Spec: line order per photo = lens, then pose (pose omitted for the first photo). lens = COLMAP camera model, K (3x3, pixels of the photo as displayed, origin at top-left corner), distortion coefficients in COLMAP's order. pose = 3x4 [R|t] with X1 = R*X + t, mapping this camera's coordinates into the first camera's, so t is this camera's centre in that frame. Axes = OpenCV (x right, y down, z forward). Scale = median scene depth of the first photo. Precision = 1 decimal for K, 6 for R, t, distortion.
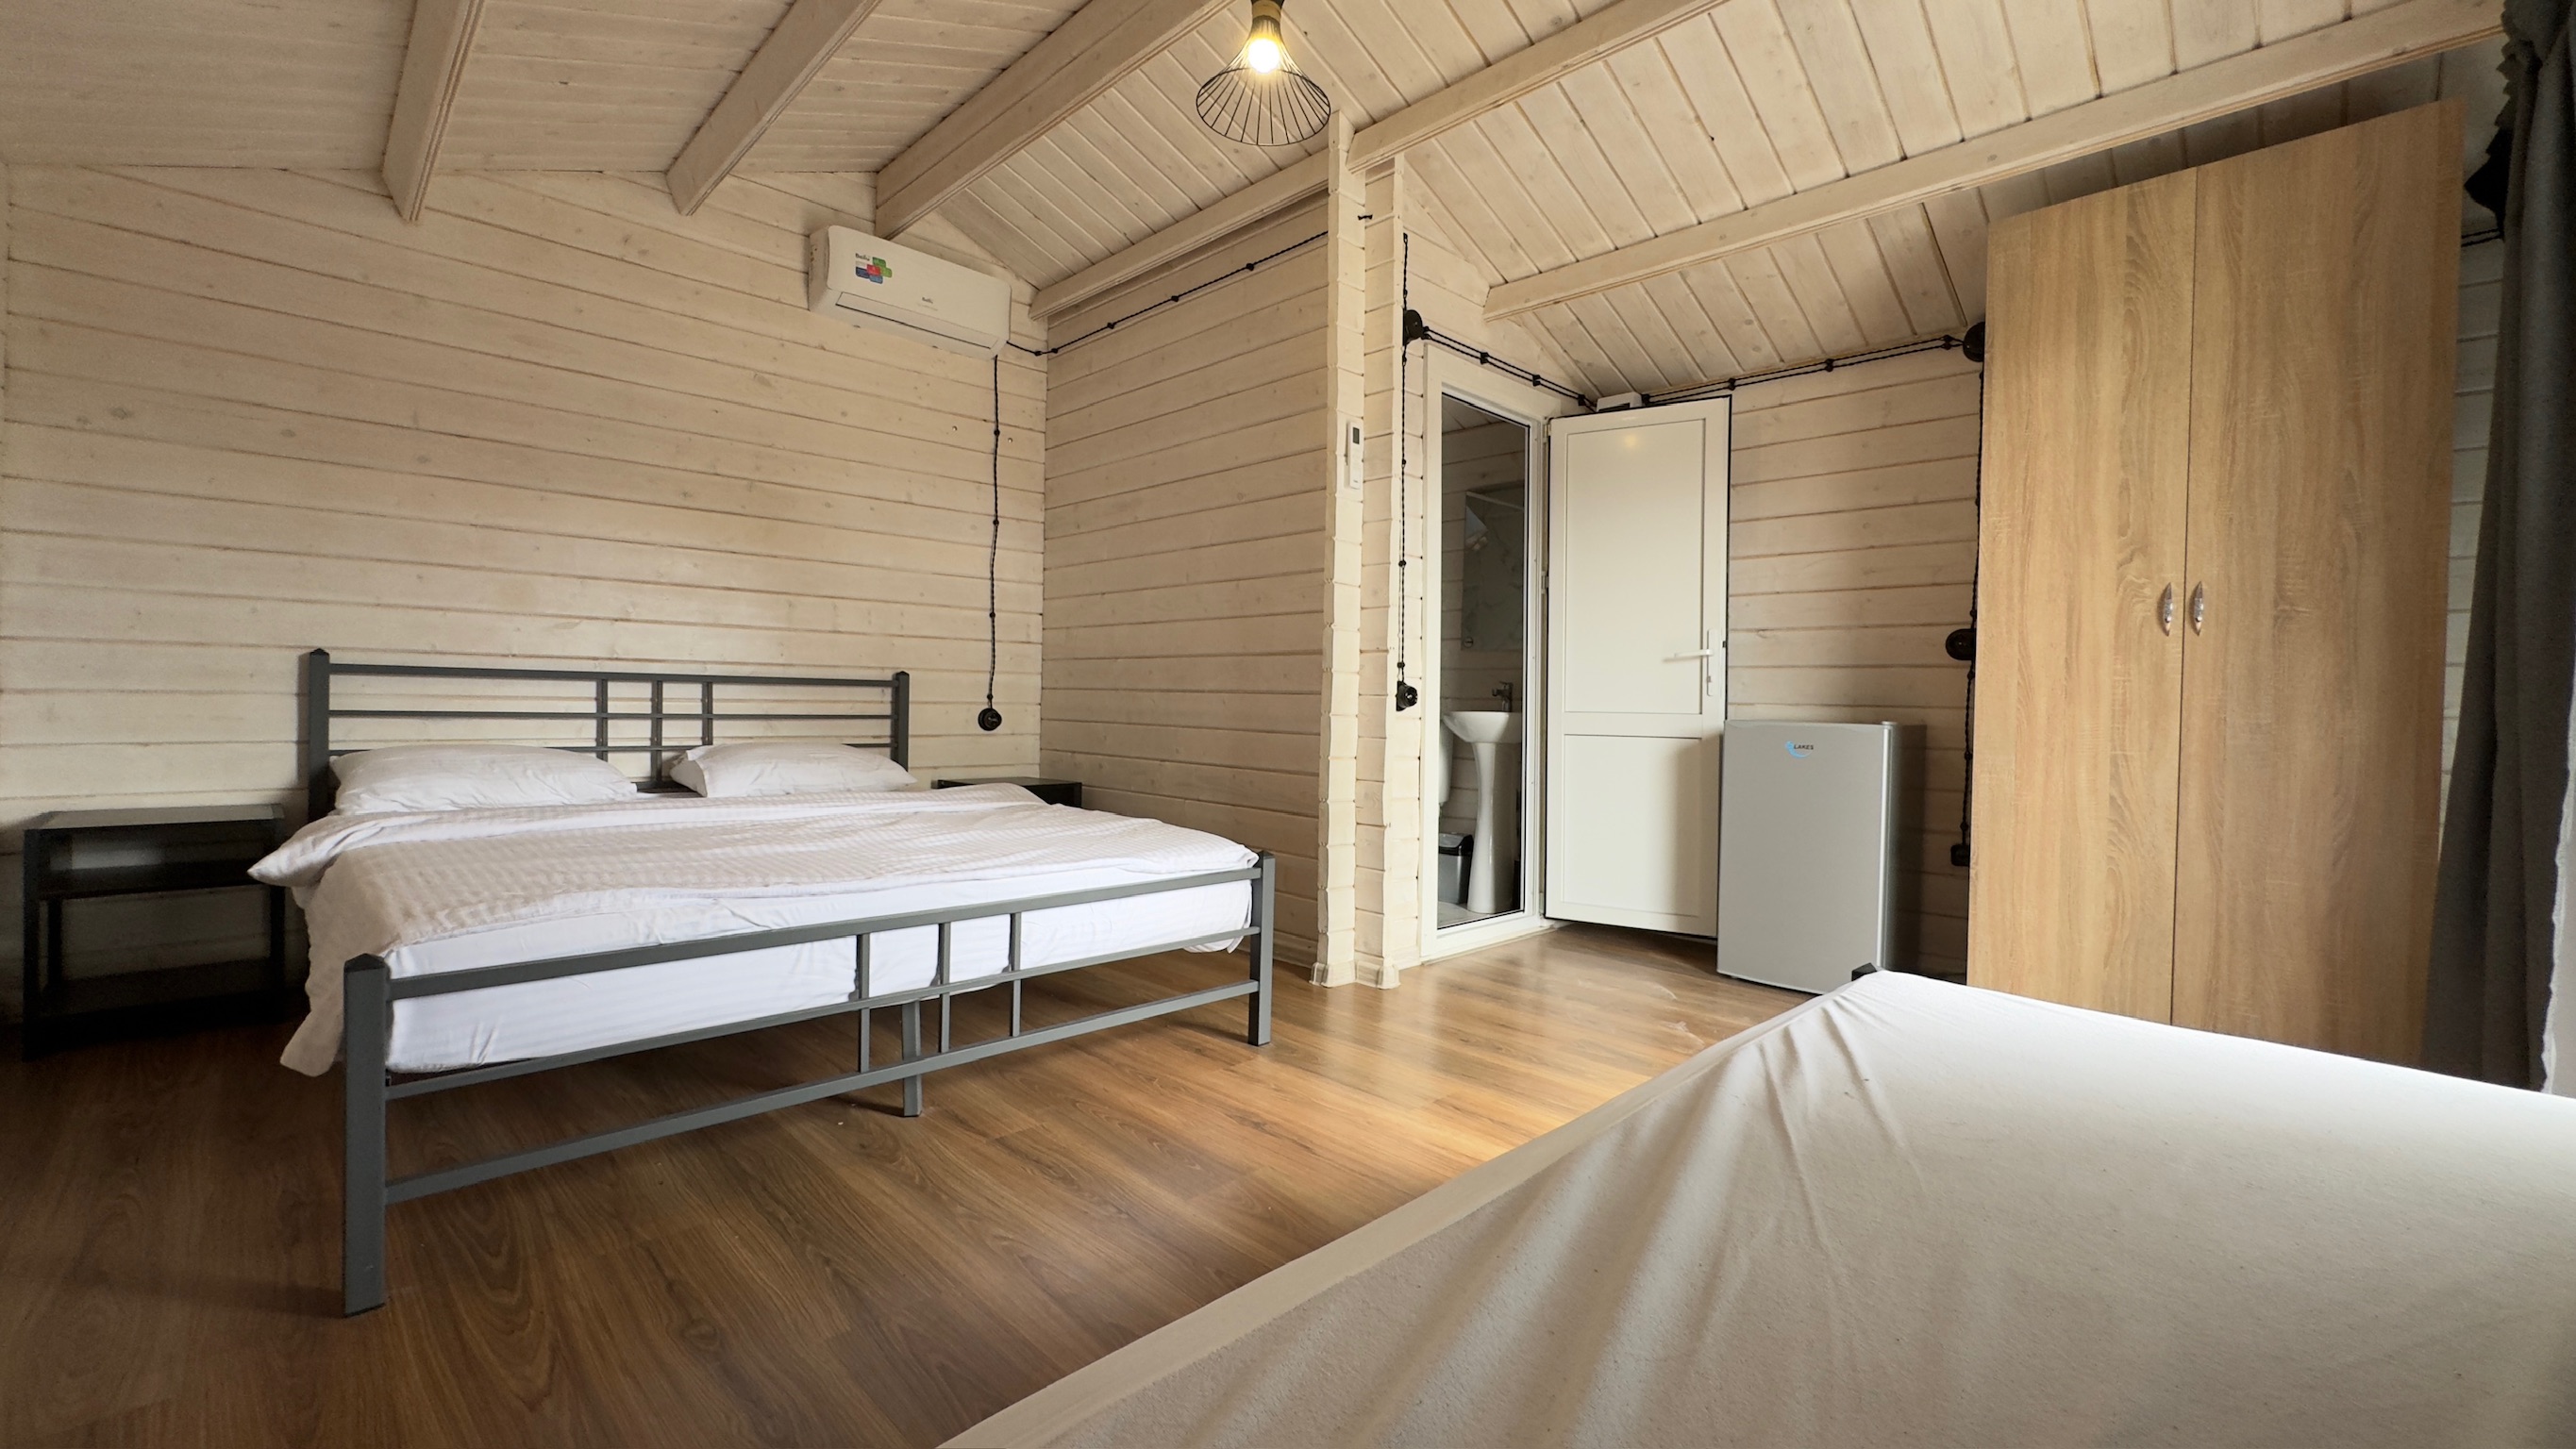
lens RADIAL K [[1025.3, 0, 1291.9], [0, 1025.3, 722.2], [0, 0, 1]] dist [-0.004368, 0.000482]
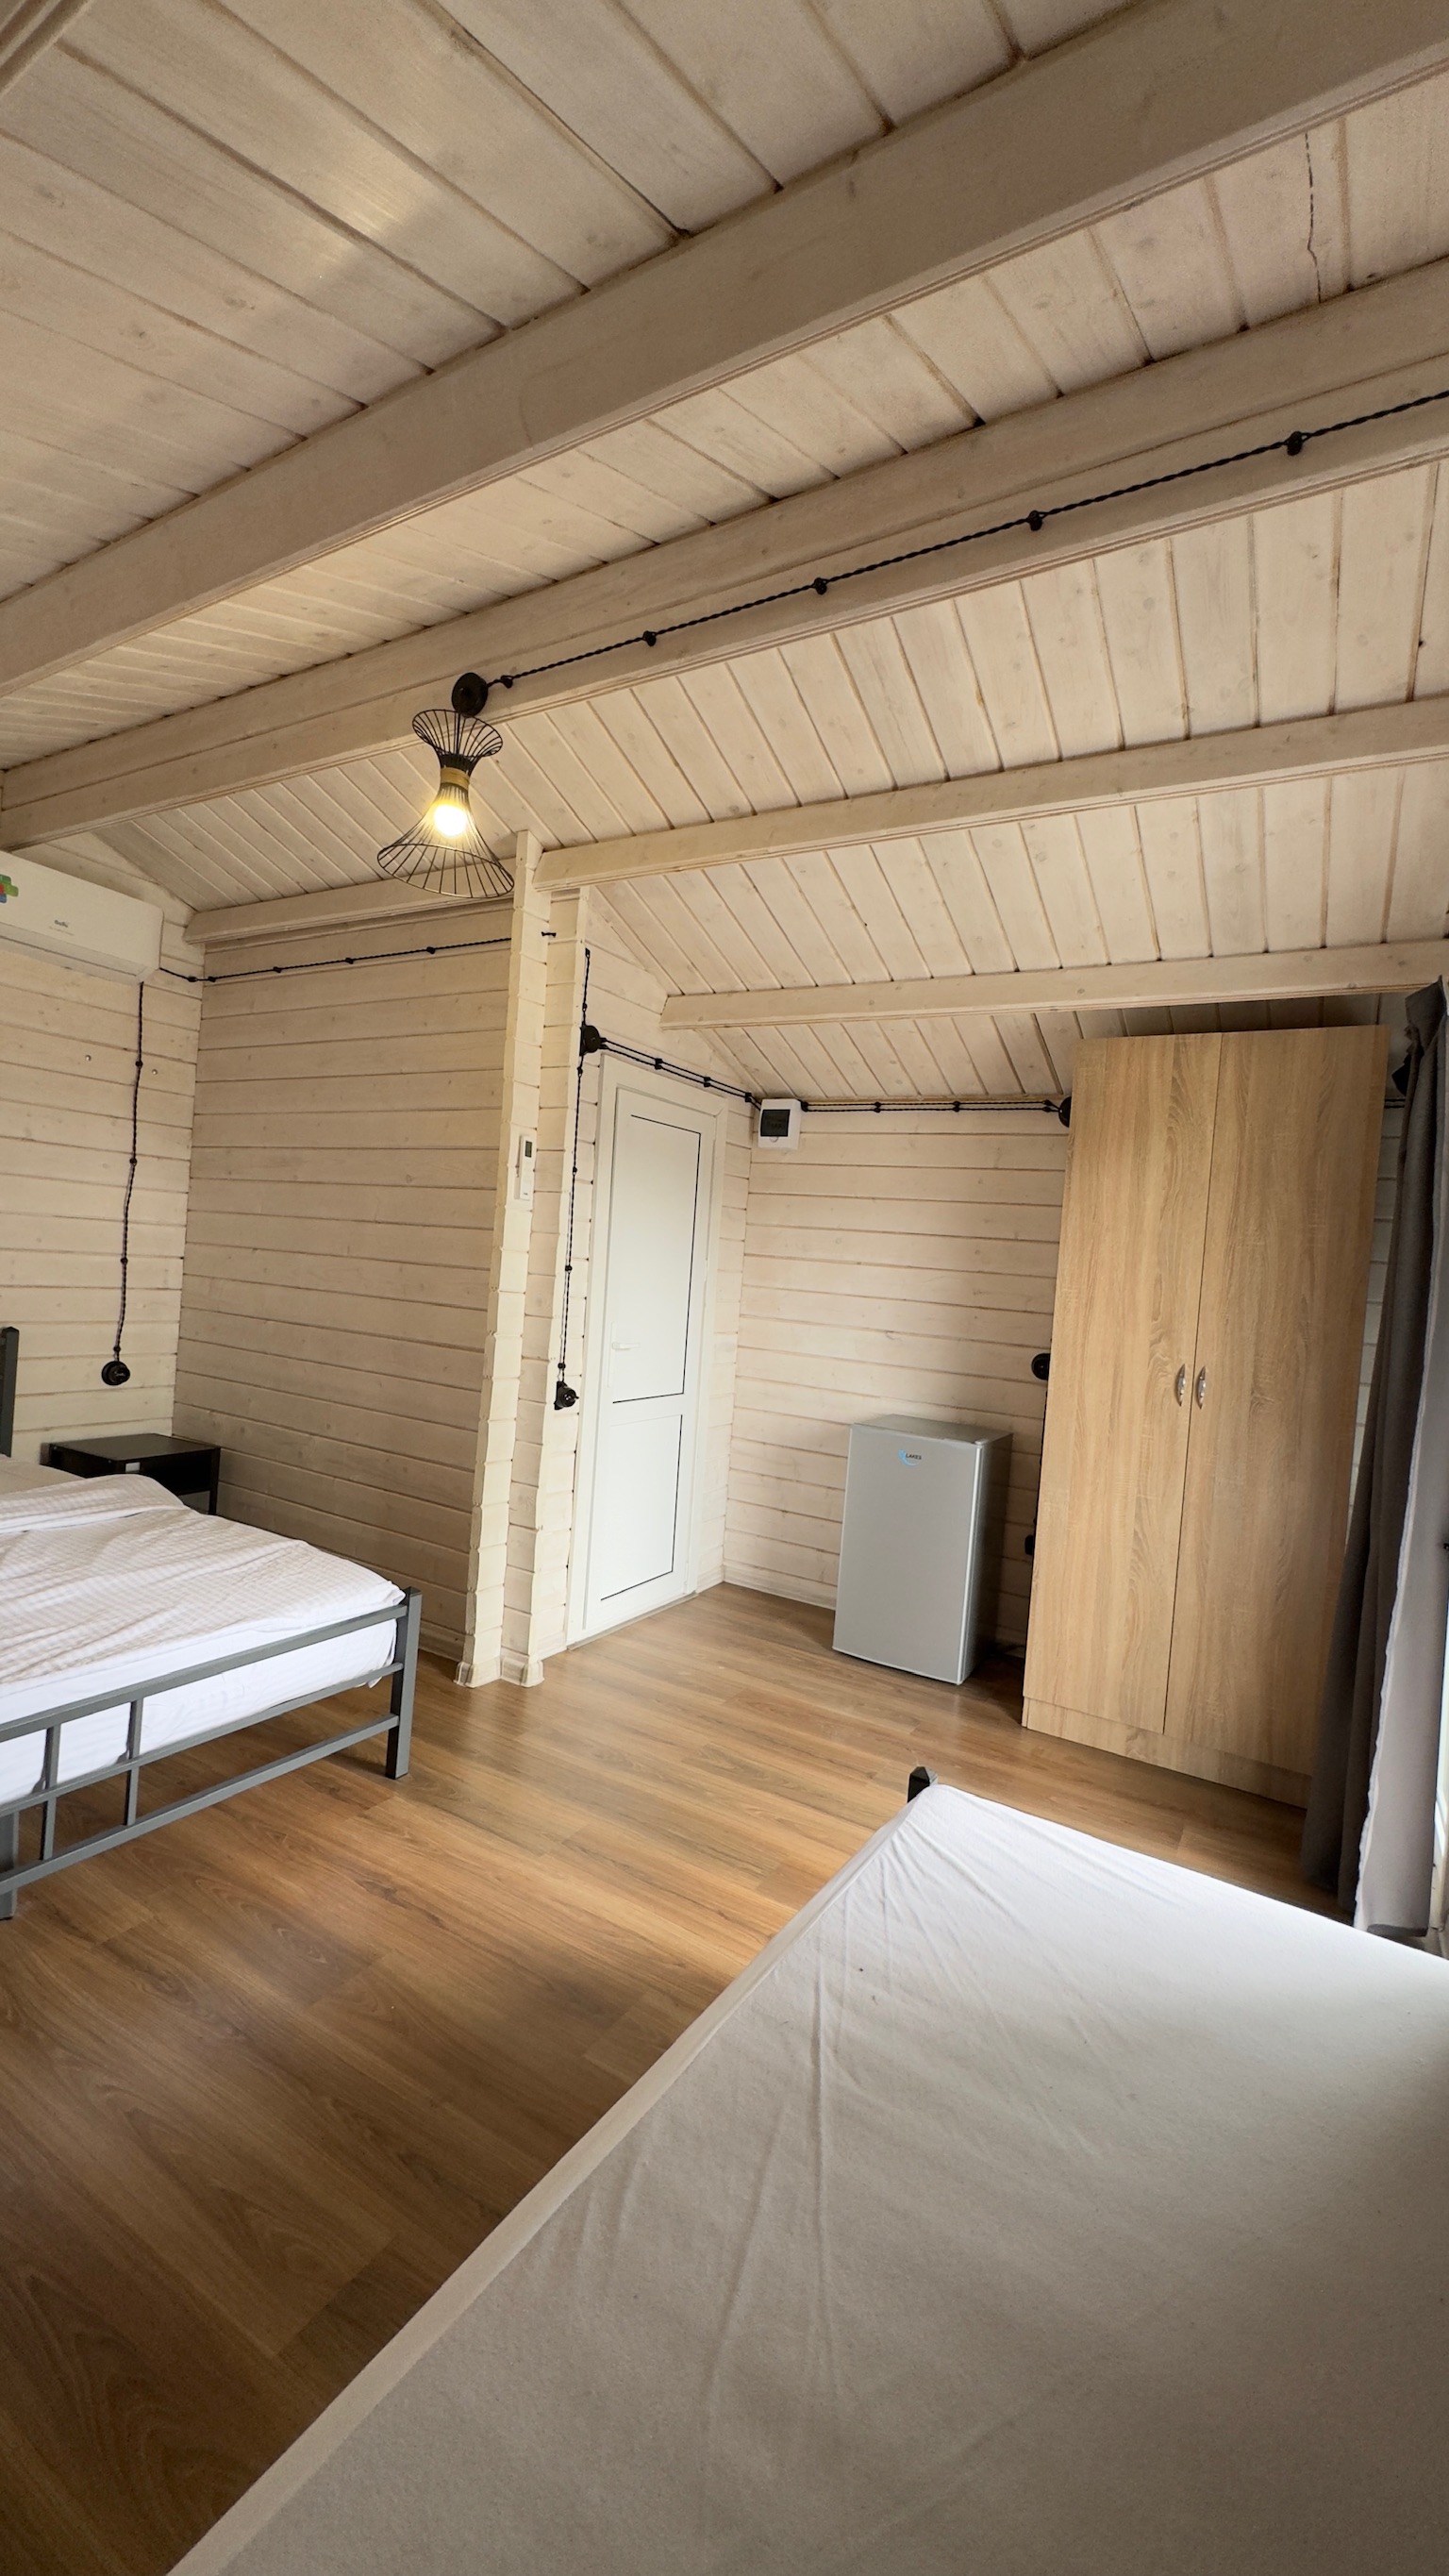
lens RADIAL K [[1025.3, 0, 733.7], [0, 1025.3, 1282.2], [0, 0, 1]] dist [-0.004368, 0.000482]
pose [[0.965542, 0.049797, 0.255439, 0.006536], [-0.053759, 0.998517, 0.008550, -0.193198], [-0.254634, -0.021987, 0.966787, -0.054614]]
